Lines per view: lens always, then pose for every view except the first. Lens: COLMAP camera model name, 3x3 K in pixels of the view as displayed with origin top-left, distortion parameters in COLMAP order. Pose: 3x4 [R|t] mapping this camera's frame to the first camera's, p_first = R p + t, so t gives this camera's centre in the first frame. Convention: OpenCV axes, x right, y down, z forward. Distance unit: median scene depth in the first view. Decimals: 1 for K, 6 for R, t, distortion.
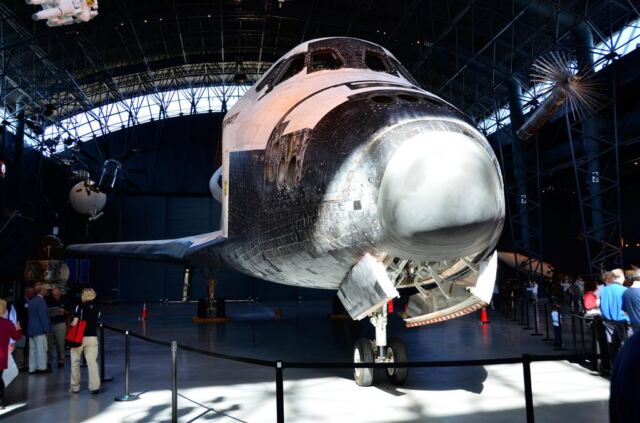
lens RADIAL K [[728.0, 0, 320.0], [0, 728.0, 211.5], [0, 0, 1]] dist [0.003535, 0.021737]
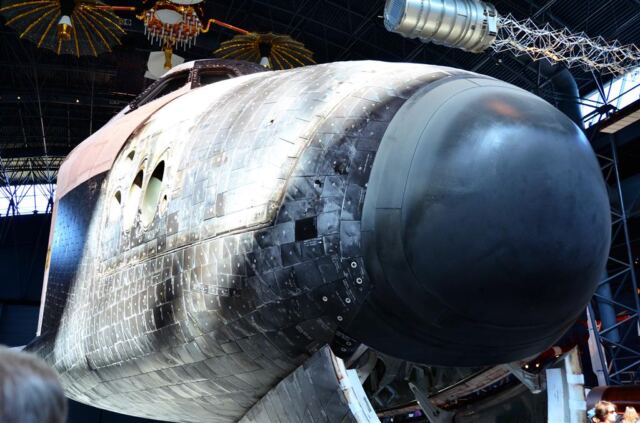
lens RADIAL K [[728.0, 0, 320.0], [0, 728.0, 211.5], [0, 0, 1]] dist [0.003535, 0.021737]
pose [[0.983107, 0.068161, 0.169867, -0.007212], [-0.037889, 0.983757, -0.175460, 0.031776], [-0.179068, 0.166060, 0.969721, 0.345238]]
